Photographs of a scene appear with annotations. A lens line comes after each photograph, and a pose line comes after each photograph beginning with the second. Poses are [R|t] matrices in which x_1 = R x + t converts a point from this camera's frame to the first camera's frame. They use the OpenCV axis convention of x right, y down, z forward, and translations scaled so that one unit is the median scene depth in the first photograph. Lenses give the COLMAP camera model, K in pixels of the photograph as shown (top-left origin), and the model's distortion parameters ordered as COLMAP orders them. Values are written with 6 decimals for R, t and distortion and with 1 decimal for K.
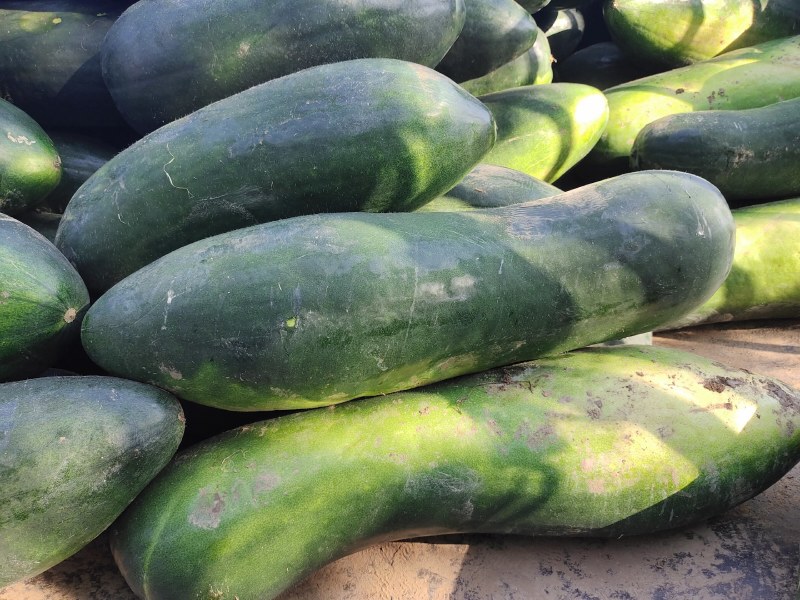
lens RADIAL K [[598.1, 0, 400.0], [0, 598.1, 300.0], [0, 0, 1]] dist [0.008997, -0.032686]
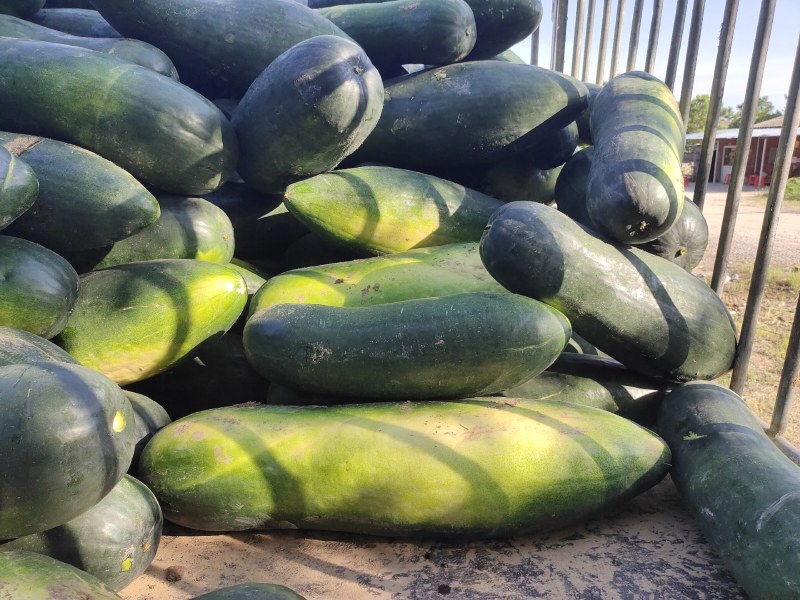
lens RADIAL K [[598.1, 0, 400.0], [0, 598.1, 300.0], [0, 0, 1]] dist [0.008997, -0.032686]
pose [[0.992656, 0.118318, -0.025198, 0.610941], [-0.120910, 0.963744, -0.237862, -0.091989], [-0.003859, 0.239161, 0.970972, 0.024022]]
